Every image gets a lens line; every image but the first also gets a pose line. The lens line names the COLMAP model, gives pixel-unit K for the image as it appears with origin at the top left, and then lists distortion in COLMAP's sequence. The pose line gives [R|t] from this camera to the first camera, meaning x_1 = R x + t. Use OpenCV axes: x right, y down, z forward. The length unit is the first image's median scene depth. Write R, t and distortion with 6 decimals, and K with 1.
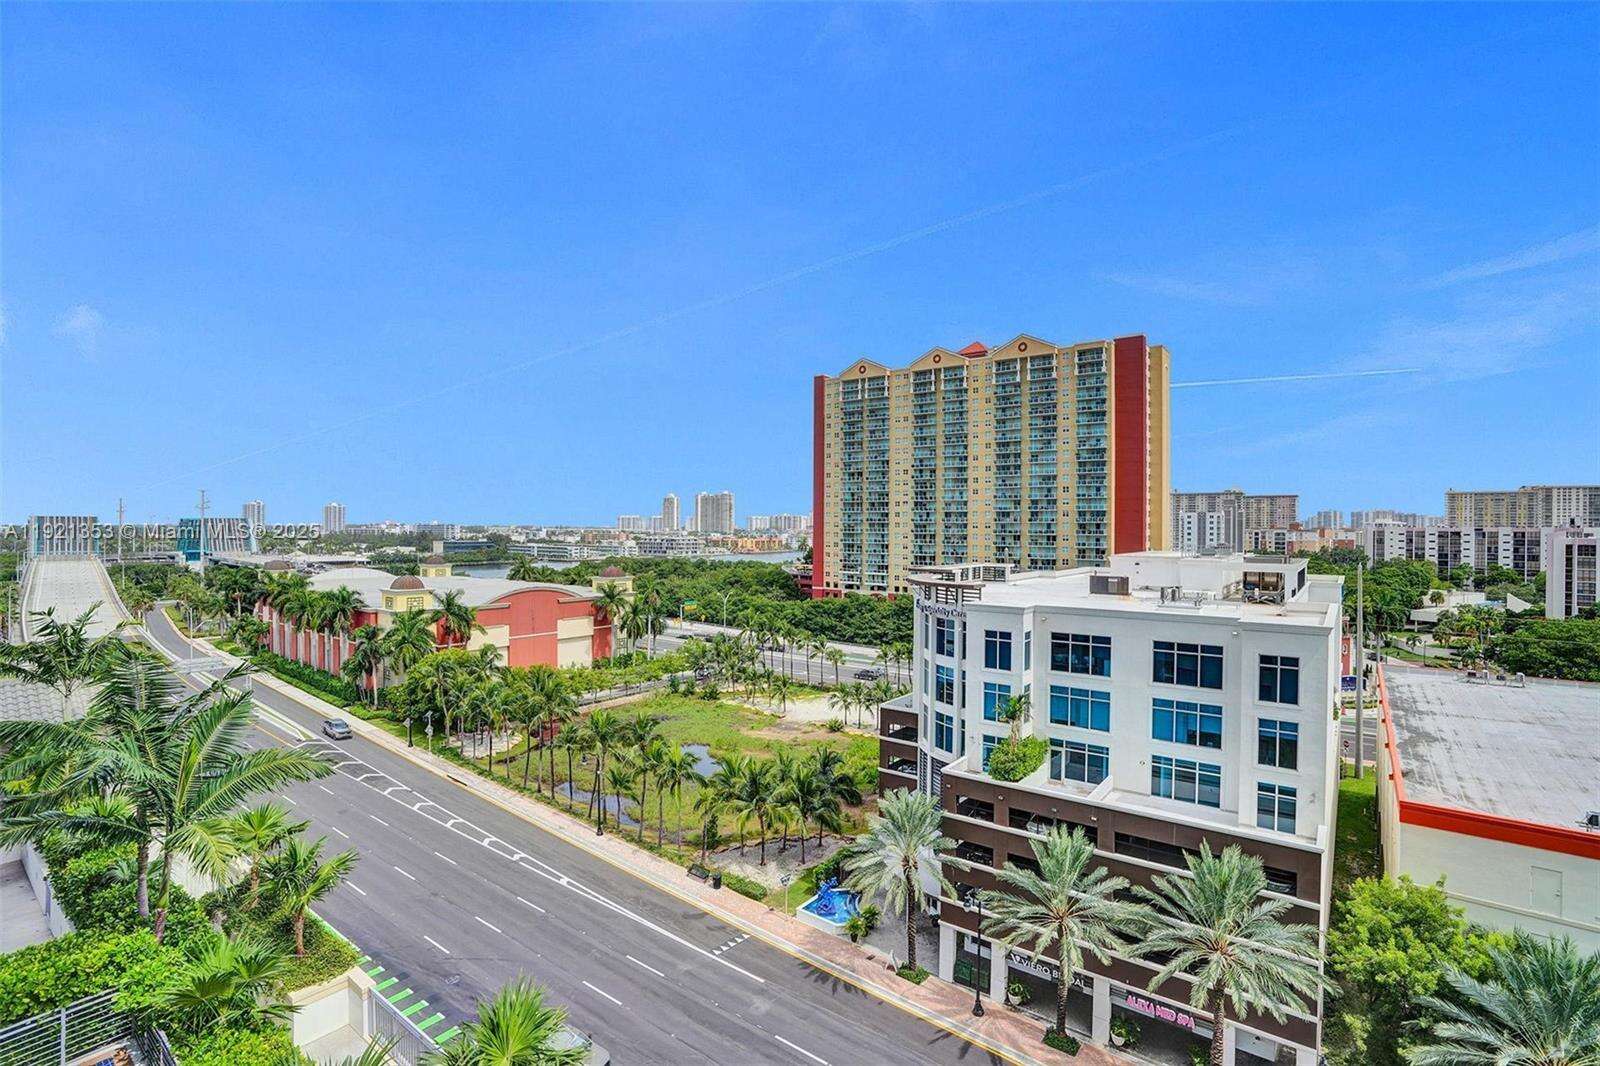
lens RADIAL K [[743.4, 0, 812.8], [0, 743.4, 523.8], [0, 0, 1]] dist [-0.064439, 0.023819]
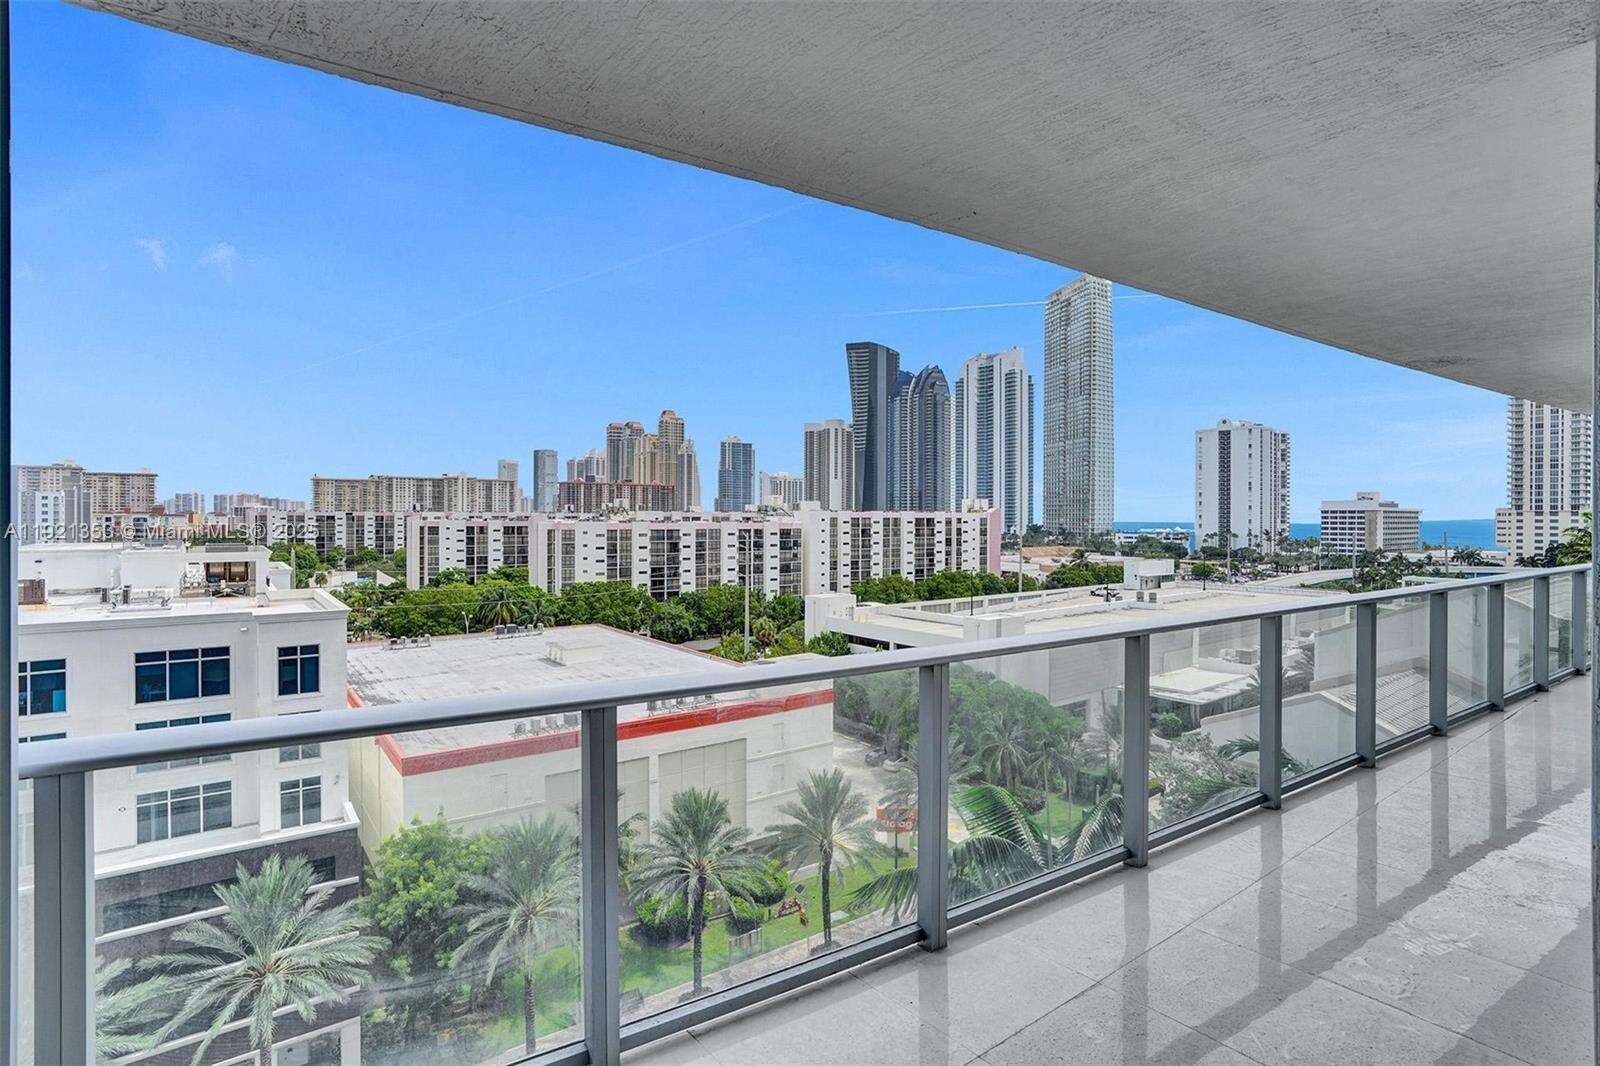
lens RADIAL K [[787.3, 0, 808.9], [0, 787.3, 526.1], [0, 0, 1]] dist [-0.047042, 0.014468]
pose [[0.267355, -0.017309, 0.963443, -0.062096], [-0.005839, 0.999791, 0.019583, -0.000728], [-0.963580, -0.010861, 0.267199, 0.026194]]
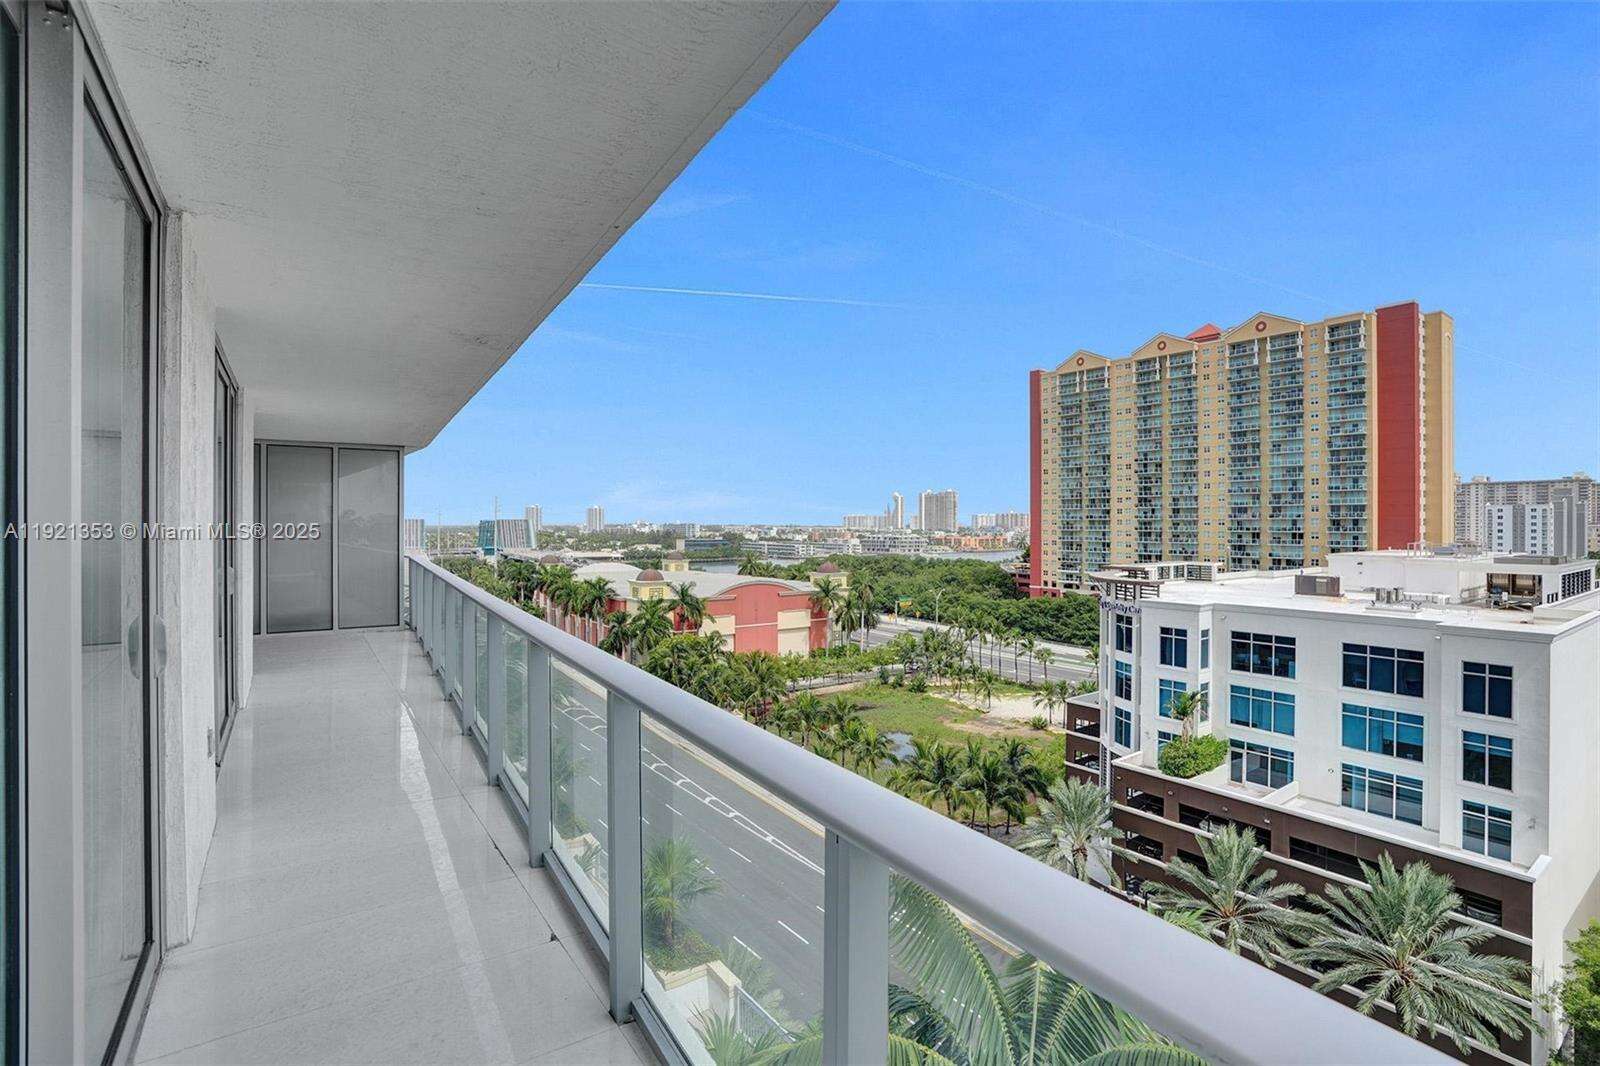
lens RADIAL K [[743.4, 0, 820.9], [0, 743.4, 526.8], [0, 0, 1]] dist [-0.064439, 0.023819]
pose [[0.958552, -0.003966, -0.284890, 0.035025], [0.005817, 0.999967, 0.005649, -0.000377], [0.284858, -0.007073, 0.958544, -0.038743]]
